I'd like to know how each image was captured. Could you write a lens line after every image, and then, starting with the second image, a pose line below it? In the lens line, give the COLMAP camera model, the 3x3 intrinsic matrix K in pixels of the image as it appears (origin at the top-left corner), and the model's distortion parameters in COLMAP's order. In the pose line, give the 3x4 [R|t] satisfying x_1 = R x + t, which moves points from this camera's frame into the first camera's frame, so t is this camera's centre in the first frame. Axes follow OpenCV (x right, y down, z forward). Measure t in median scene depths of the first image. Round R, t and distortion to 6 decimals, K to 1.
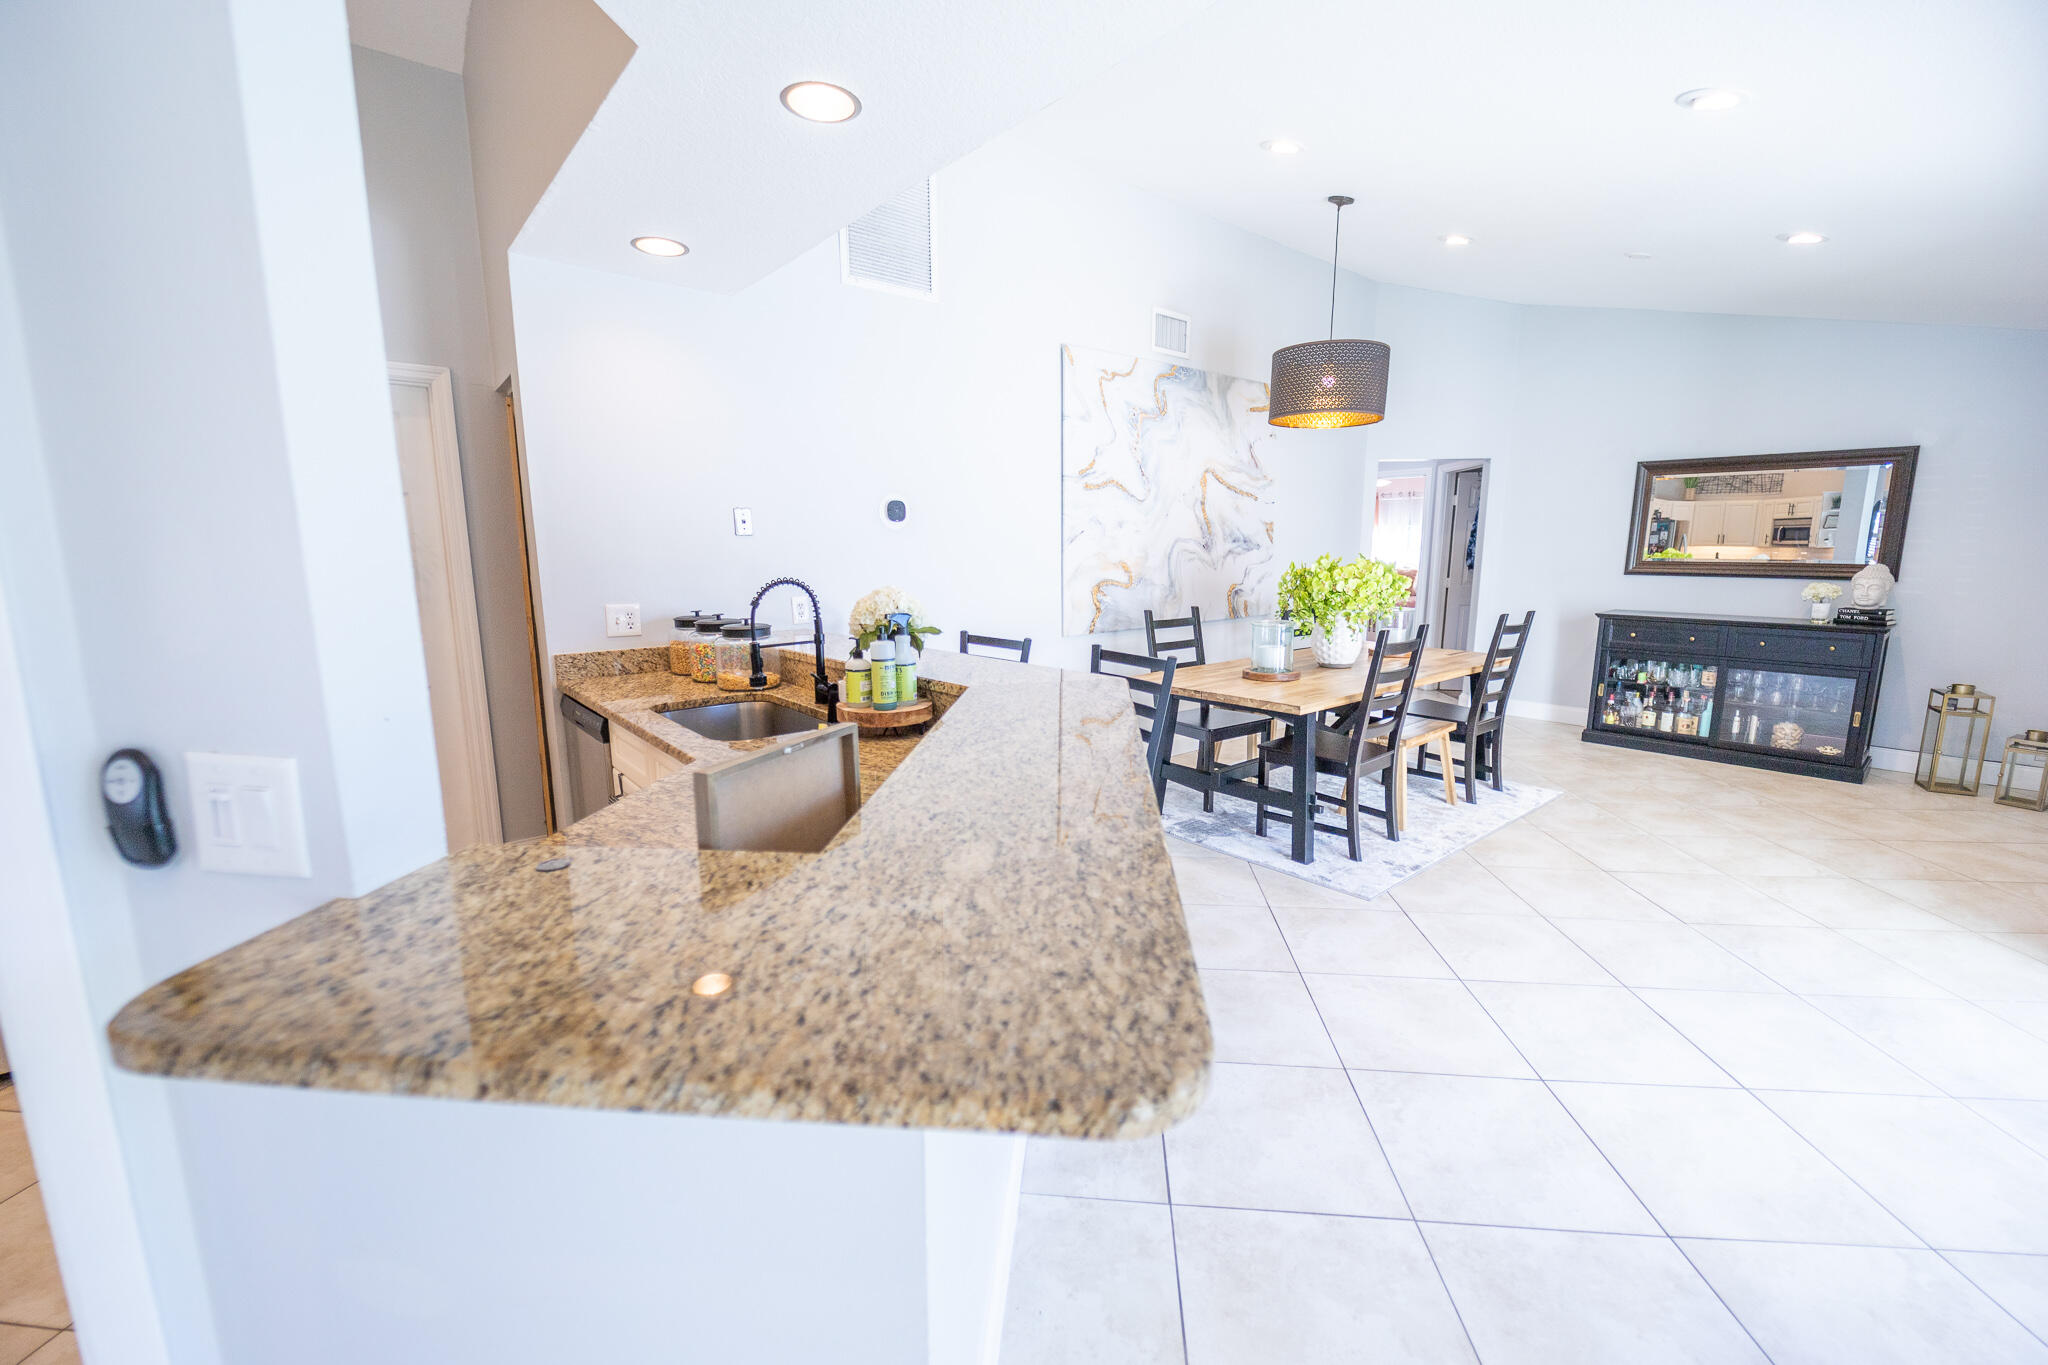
lens RADIAL K [[843.6, 0, 1011.6], [0, 843.6, 693.4], [0, 0, 1]] dist [-0.022056, -0.000705]
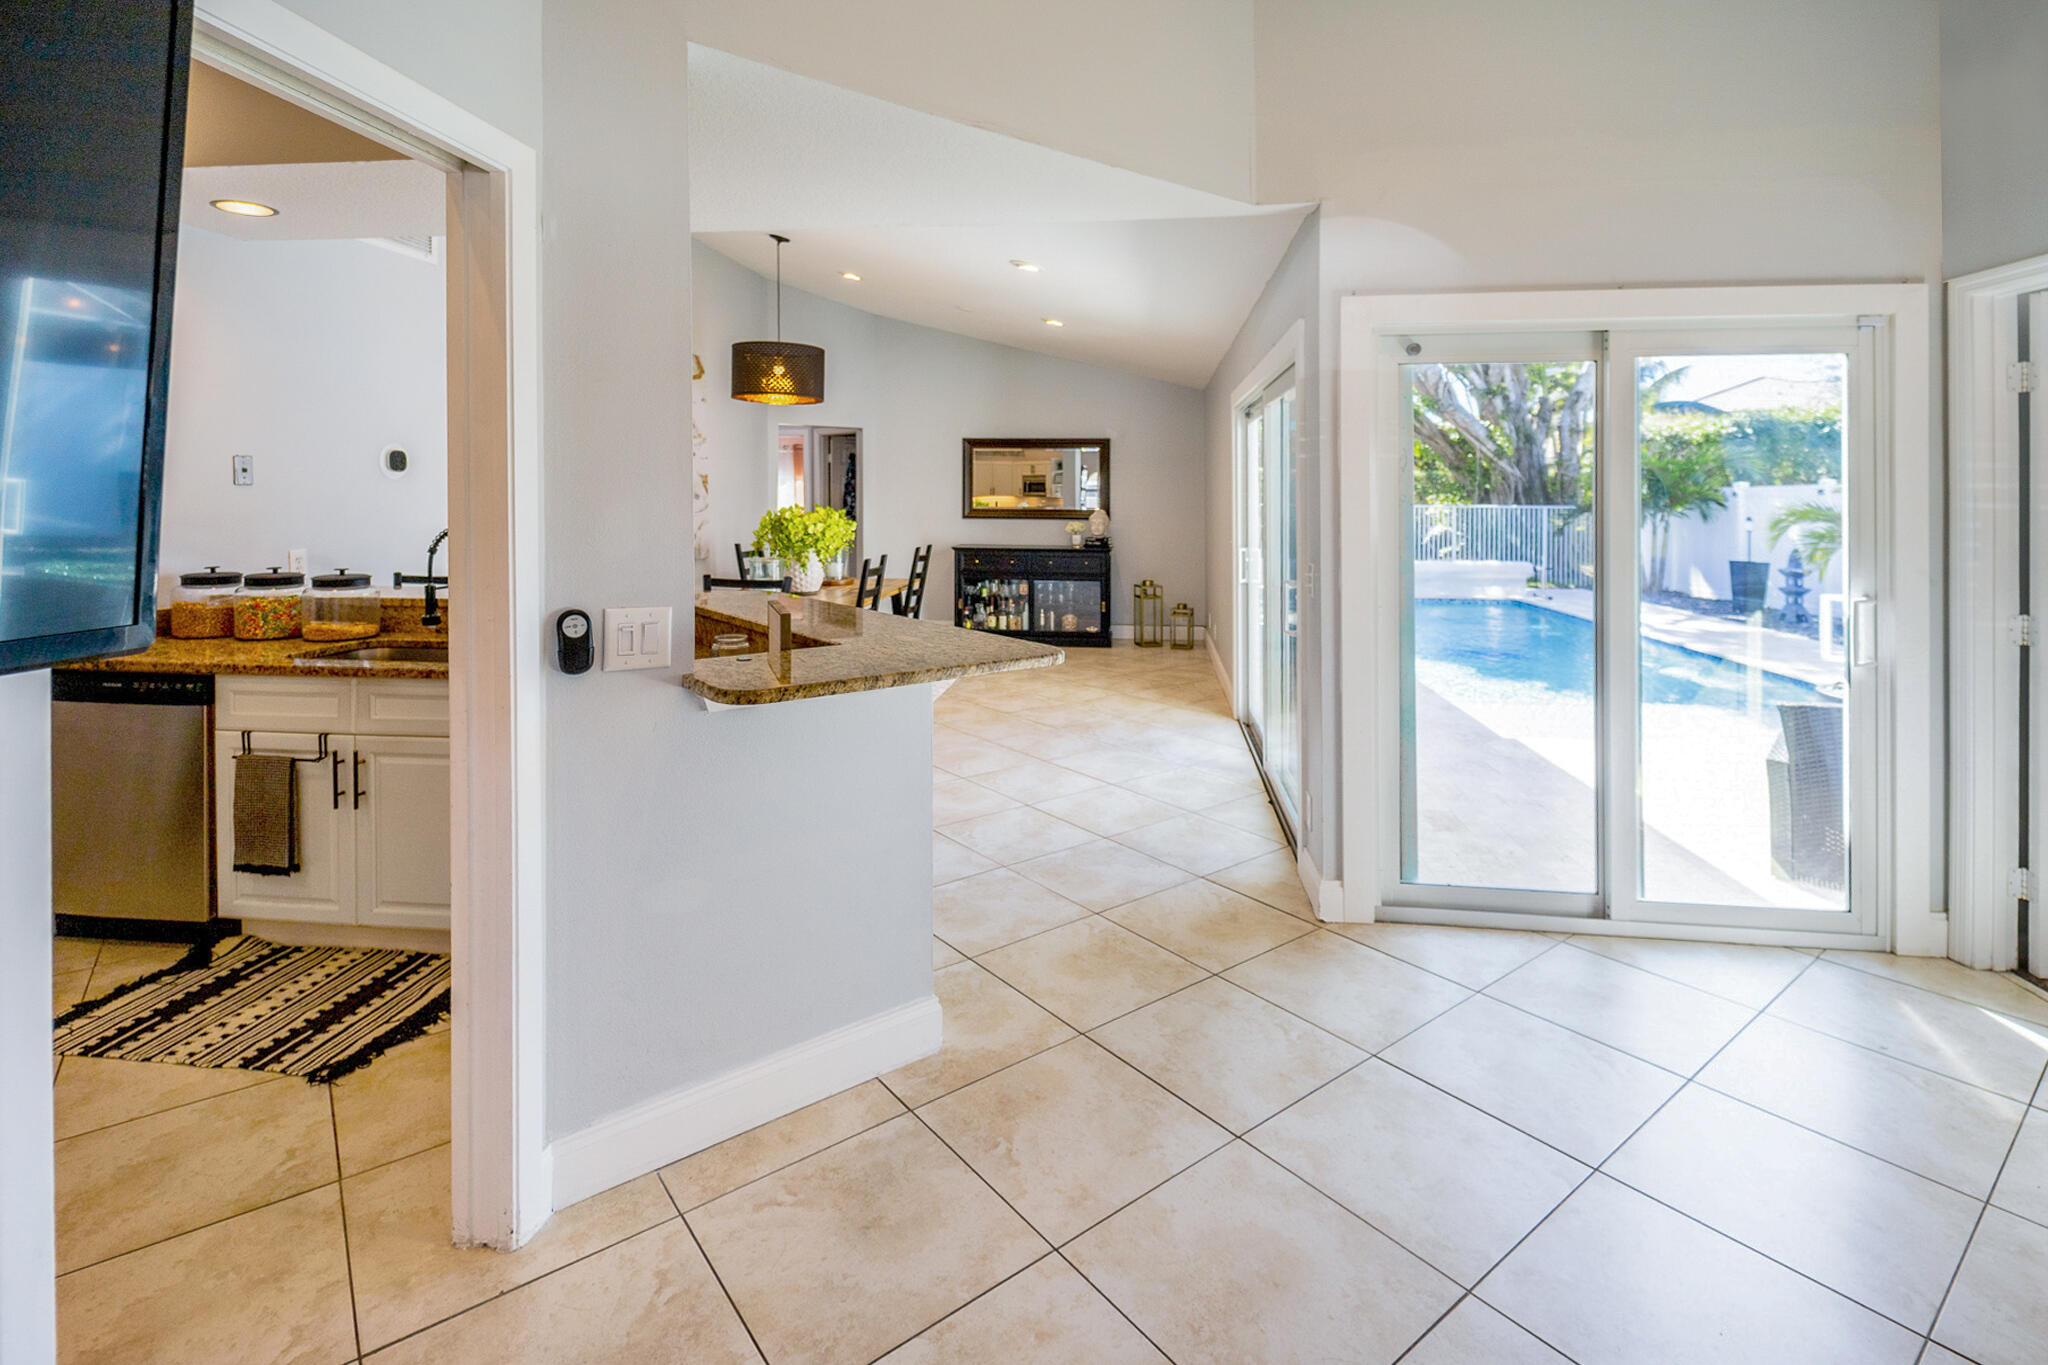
lens RADIAL K [[901.6, 0, 987.4], [0, 901.6, 501.3], [0, 0, 1]] dist [0.015048, -0.000342]
pose [[0.761569, 0.003590, 0.648073, -0.249612], [0.103607, 0.986449, -0.127215, 0.027791], [-0.639748, 0.164028, 0.750878, -0.177841]]
